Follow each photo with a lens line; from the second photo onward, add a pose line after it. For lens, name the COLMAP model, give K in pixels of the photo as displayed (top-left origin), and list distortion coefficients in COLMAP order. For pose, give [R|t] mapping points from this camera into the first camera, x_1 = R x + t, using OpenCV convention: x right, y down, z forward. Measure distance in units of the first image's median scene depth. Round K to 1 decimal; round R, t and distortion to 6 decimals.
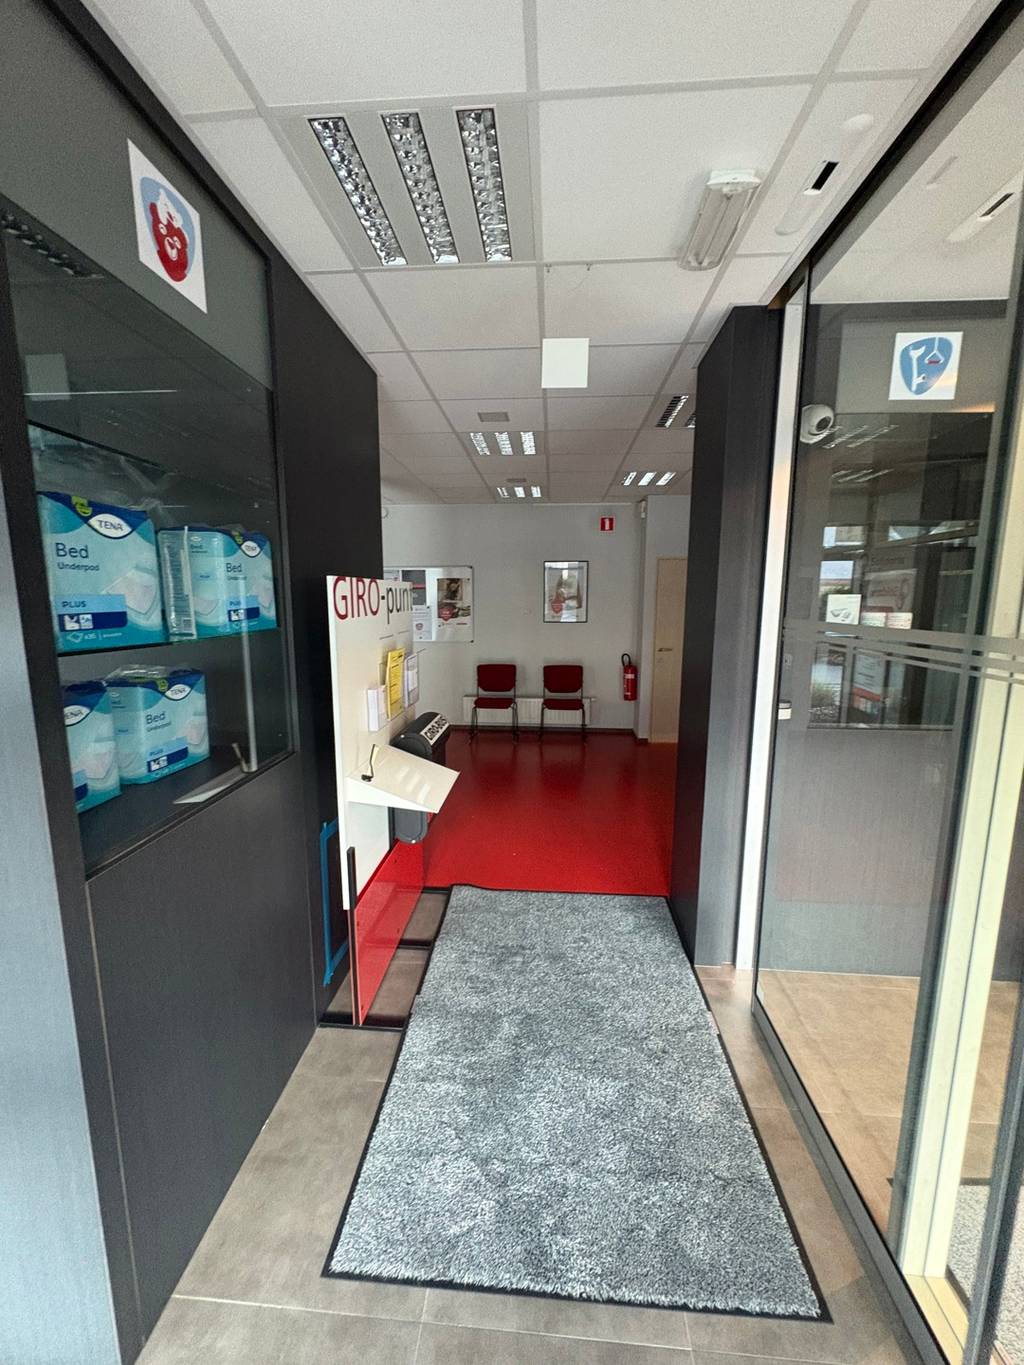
lens RADIAL K [[545.0, 0, 512.0], [0, 545.0, 682.5], [0, 0, 1]] dist [0.004623, 0.000135]
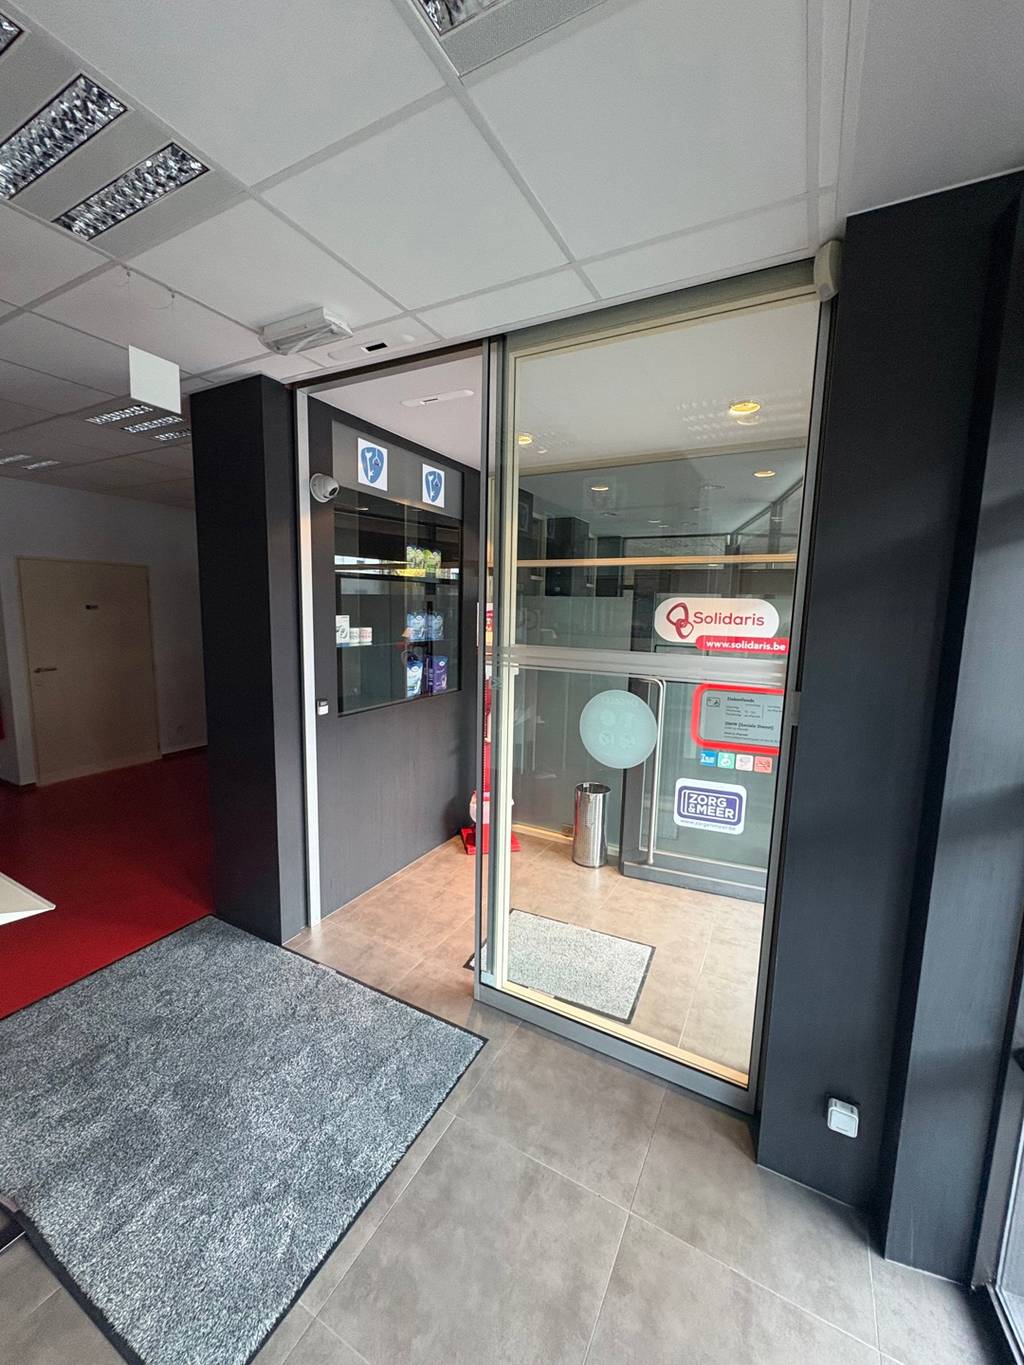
lens RADIAL K [[545.0, 0, 512.0], [0, 545.0, 682.5], [0, 0, 1]] dist [0.004623, 0.000135]
pose [[0.411000, -0.120737, 0.903605, -0.521084], [0.122160, 0.989546, 0.076656, -0.054687], [-0.903413, 0.078879, 0.421453, 0.069203]]
